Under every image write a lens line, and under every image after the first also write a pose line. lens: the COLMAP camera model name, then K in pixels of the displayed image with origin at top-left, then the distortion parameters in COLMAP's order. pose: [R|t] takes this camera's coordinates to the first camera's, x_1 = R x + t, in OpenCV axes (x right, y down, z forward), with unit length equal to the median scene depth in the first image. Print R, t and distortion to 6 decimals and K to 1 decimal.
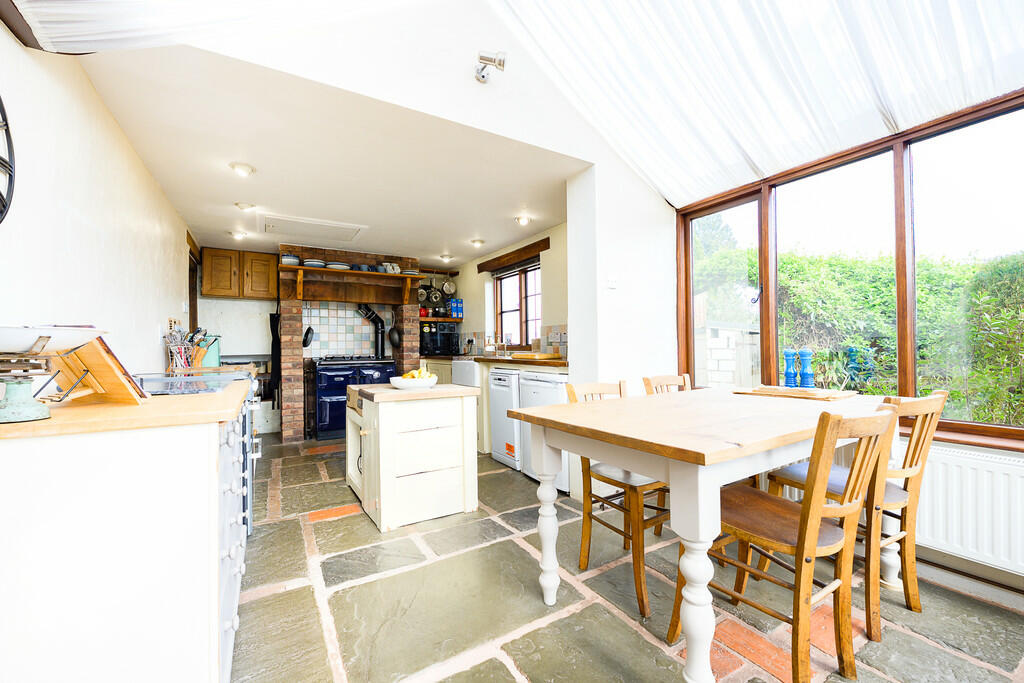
lens RADIAL K [[410.7, 0, 512.0], [0, 410.7, 341.5], [0, 0, 1]] dist [-0.002295, -0.000125]
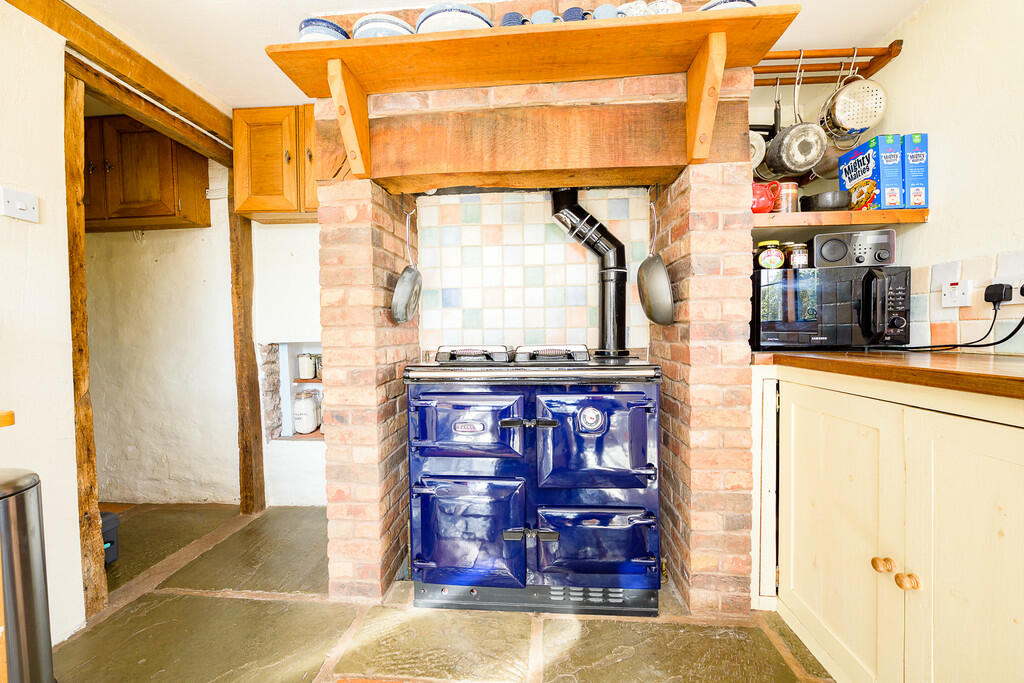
lens RADIAL K [[410.7, 0, 512.0], [0, 410.7, 341.5], [0, 0, 1]] dist [-0.002295, -0.000125]
pose [[0.815200, 0.015830, -0.578964, -0.196567], [0.010248, 0.999076, 0.041746, 0.014526], [0.579090, -0.039965, 0.814284, 0.688419]]
